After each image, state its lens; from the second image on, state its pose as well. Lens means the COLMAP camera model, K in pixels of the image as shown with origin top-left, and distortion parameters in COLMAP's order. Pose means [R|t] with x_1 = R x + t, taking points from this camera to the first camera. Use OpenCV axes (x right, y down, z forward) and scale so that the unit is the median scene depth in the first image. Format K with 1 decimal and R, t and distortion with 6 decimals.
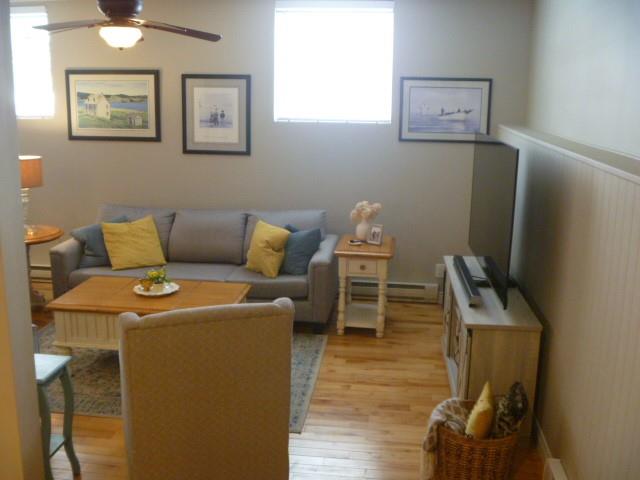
lens RADIAL K [[671.7, 0, 319.4], [0, 671.7, 239.6], [0, 0, 1]] dist [-0.094492, 0.000000]
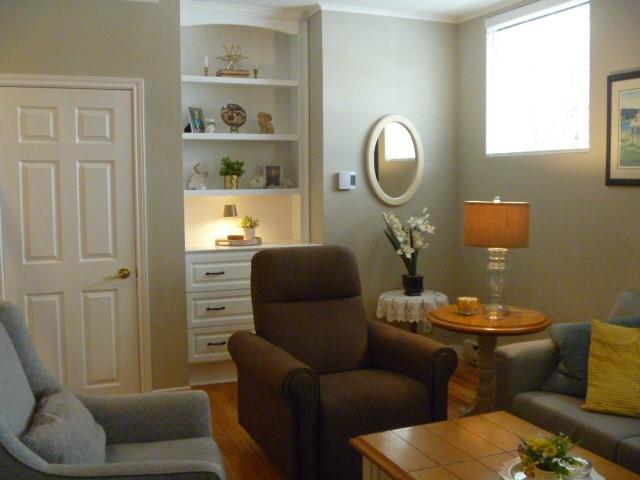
lens RADIAL K [[671.7, 0, 320.5], [0, 671.7, 239.2], [0, 0, 1]] dist [-0.094492, 0.000000]
pose [[0.494881, 0.071280, -0.866033, 0.037780], [-0.190717, 0.981239, -0.028220, -0.031322], [0.847774, 0.179133, 0.499191, 0.476504]]
